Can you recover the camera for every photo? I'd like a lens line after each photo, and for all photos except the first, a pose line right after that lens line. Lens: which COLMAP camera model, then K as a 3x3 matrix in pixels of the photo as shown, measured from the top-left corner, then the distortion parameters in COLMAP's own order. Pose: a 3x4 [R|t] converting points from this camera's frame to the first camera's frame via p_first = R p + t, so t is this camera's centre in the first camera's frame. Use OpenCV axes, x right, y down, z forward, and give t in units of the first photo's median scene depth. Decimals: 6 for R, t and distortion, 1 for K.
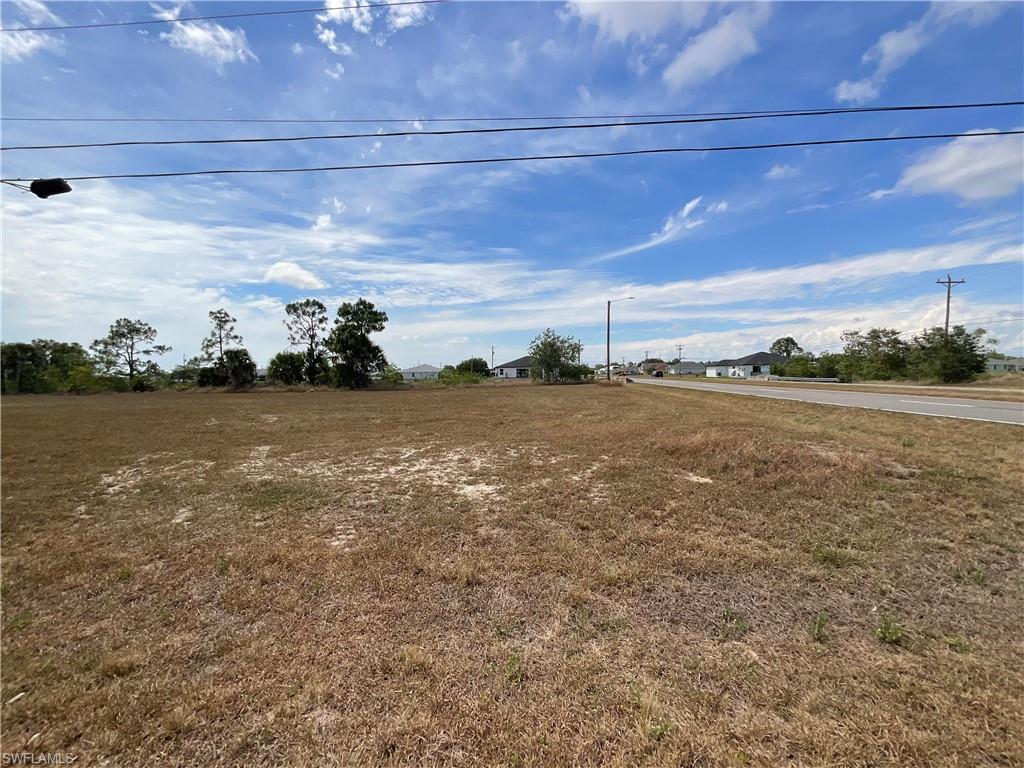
lens RADIAL K [[413.3, 0, 513.7], [0, 413.3, 391.9], [0, 0, 1]] dist [-0.000348, -0.000317]
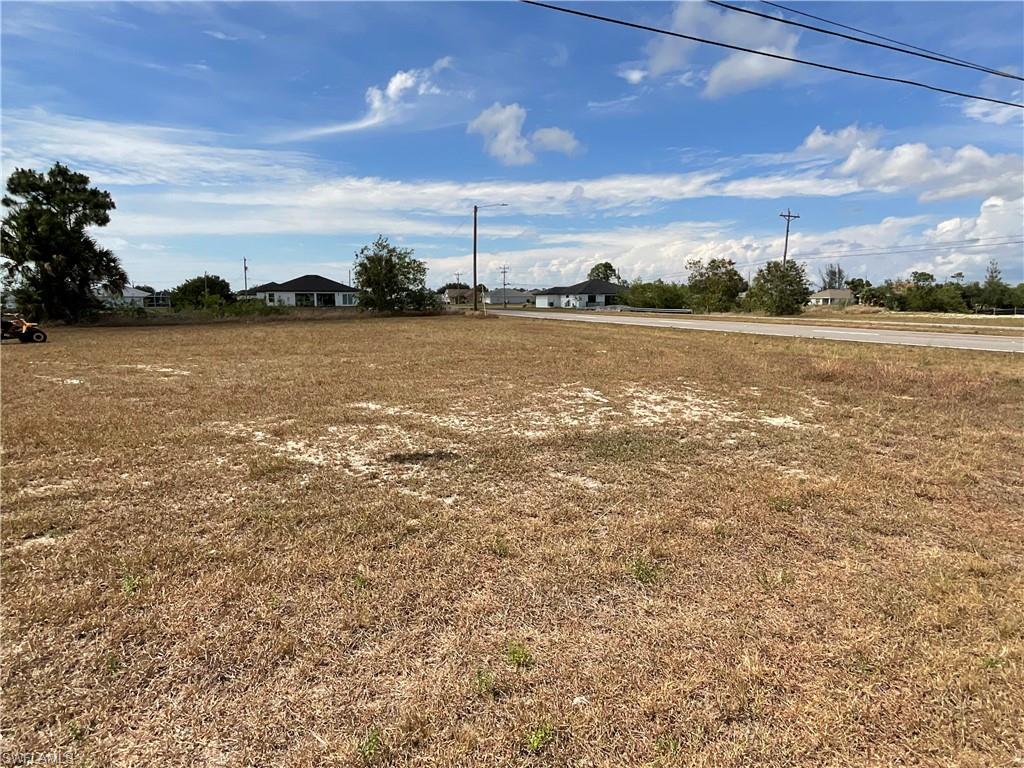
lens RADIAL K [[559.0, 0, 500.7], [0, 559.0, 399.7], [0, 0, 1]] dist [-0.014920, 0.012602]
pose [[0.899954, -0.064318, 0.431214, -0.269706], [0.008608, 0.991487, 0.129920, 0.002677], [-0.435899, -0.113211, 0.892847, 0.029267]]
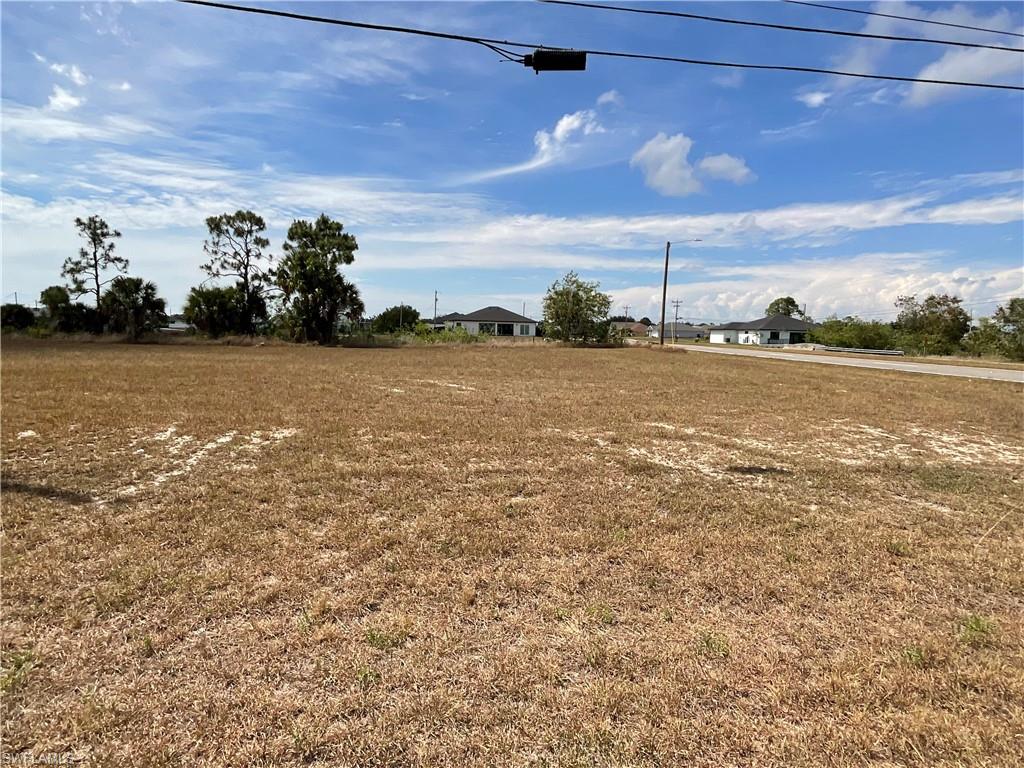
lens RADIAL K [[559.0, 0, 491.0], [0, 559.0, 391.1], [0, 0, 1]] dist [-0.014920, 0.012602]
pose [[0.985308, 0.020190, 0.169592, -0.378752], [-0.031319, 0.997509, 0.063203, 0.005059], [-0.167893, -0.067586, 0.983486, 0.007163]]
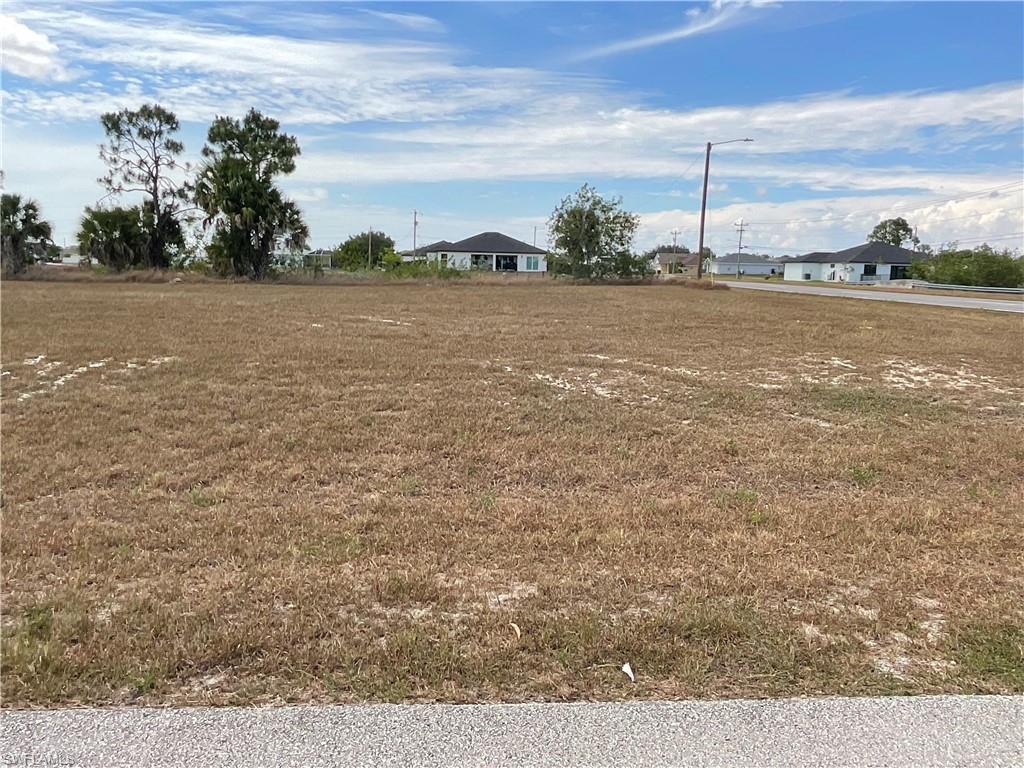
lens RADIAL K [[757.8, 0, 492.6], [0, 757.8, 410.5], [0, 0, 1]] dist [-0.002336, -0.006884]
pose [[0.988200, 0.005446, 0.153073, -0.329730], [-0.027300, 0.989628, 0.141037, 0.018592], [-0.150717, -0.143552, 0.978099, -0.081563]]
